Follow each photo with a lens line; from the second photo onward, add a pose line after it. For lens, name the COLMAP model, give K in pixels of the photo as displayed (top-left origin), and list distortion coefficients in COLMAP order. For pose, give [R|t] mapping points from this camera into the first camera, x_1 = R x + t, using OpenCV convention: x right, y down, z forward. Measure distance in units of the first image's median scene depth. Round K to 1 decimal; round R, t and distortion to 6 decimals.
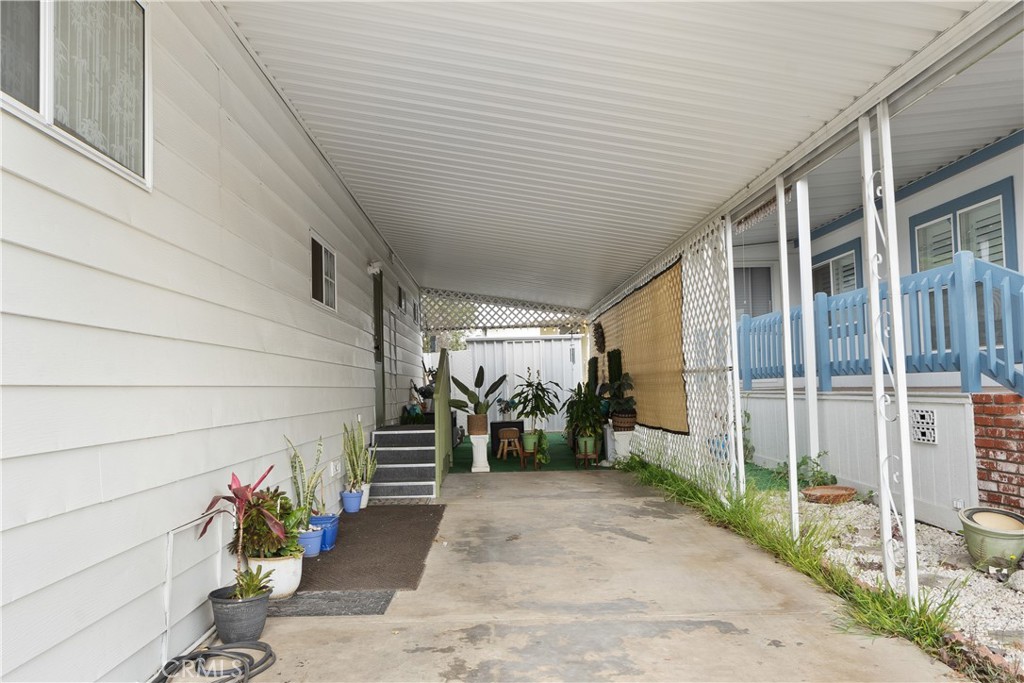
lens RADIAL K [[840.6, 0, 517.9], [0, 840.6, 342.5], [0, 0, 1]] dist [-0.011250, 0.011953]
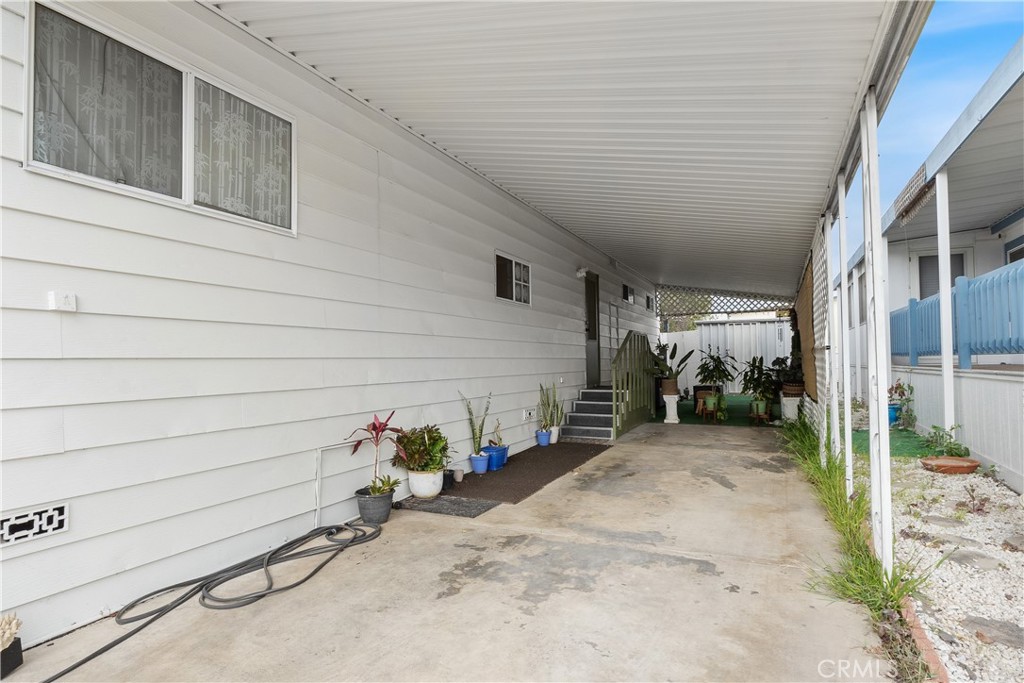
lens RADIAL K [[595.2, 0, 510.1], [0, 595.2, 341.7], [0, 0, 1]] dist [-0.000852, -0.002285]
pose [[0.896691, 0.003788, -0.442640, 0.195641], [0.009333, 0.999579, 0.027460, -0.003076], [0.442558, -0.028754, 0.896279, 0.069418]]
